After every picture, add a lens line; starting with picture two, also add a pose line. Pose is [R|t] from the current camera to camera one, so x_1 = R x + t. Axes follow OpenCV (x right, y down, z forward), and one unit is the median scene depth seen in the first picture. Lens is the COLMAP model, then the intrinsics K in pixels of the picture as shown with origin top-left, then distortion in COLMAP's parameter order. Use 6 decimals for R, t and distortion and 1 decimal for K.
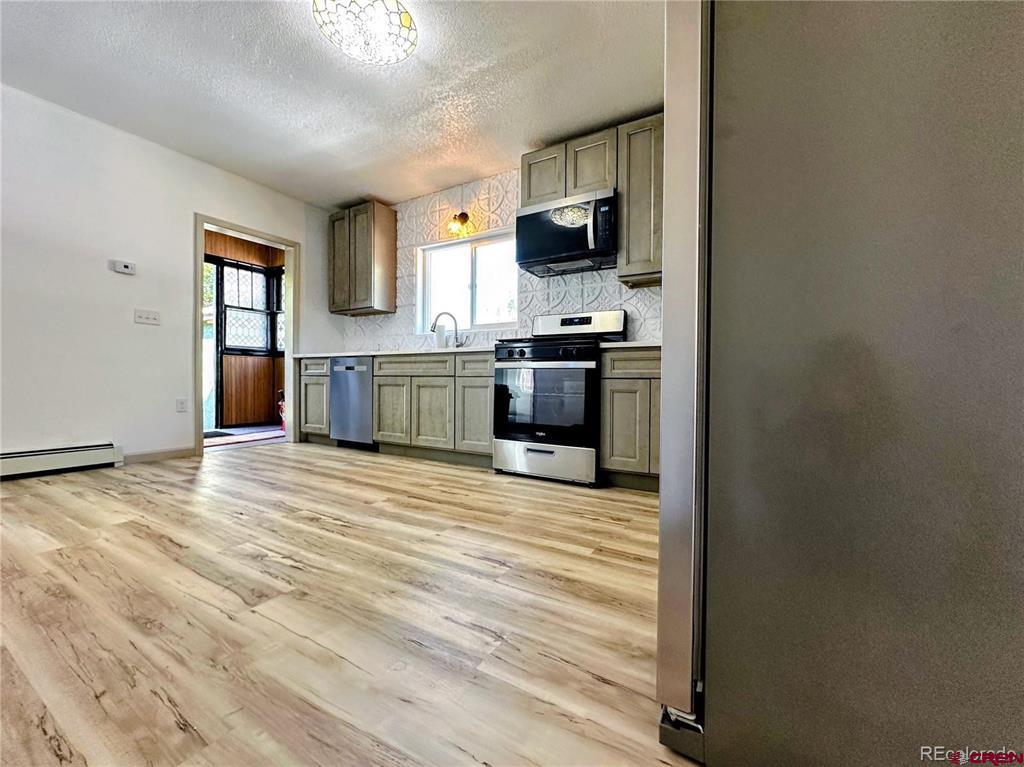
lens RADIAL K [[412.9, 0, 508.9], [0, 412.9, 382.9], [0, 0, 1]] dist [-0.005055, 0.000403]
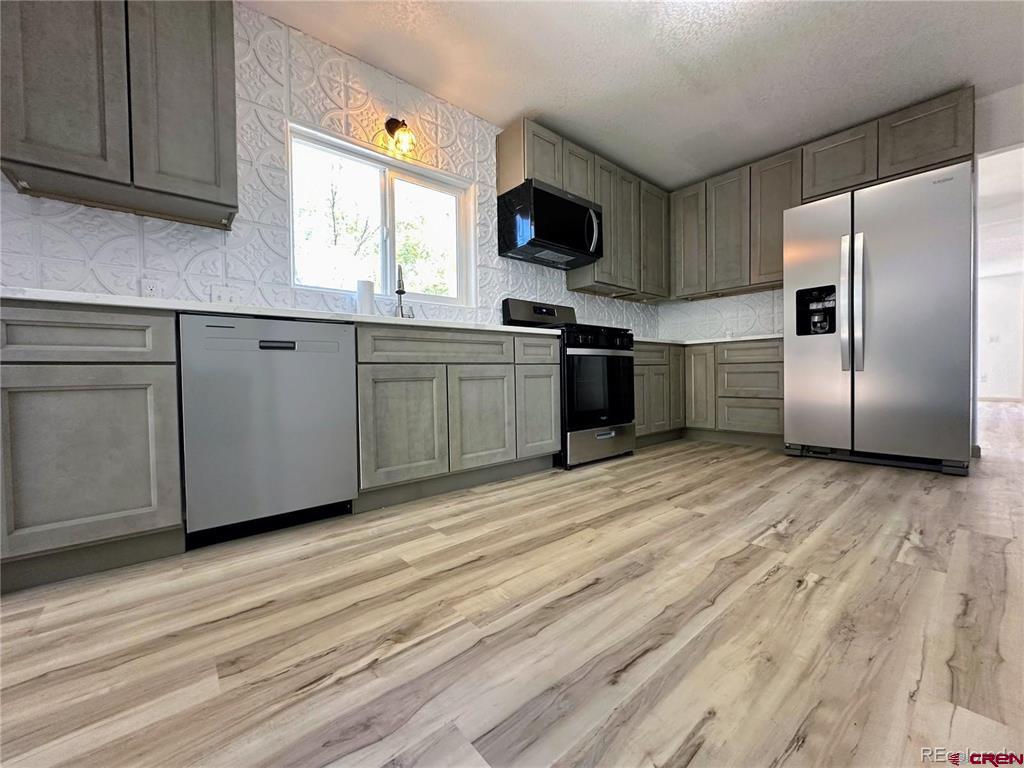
lens RADIAL K [[412.9, 0, 506.1], [0, 412.9, 384.0], [0, 0, 1]] dist [-0.005055, 0.000403]
pose [[0.324071, -0.038558, 0.945247, -1.000794], [0.028821, 0.999108, 0.030874, -0.002712], [-0.945594, 0.017238, 0.324893, 0.894312]]
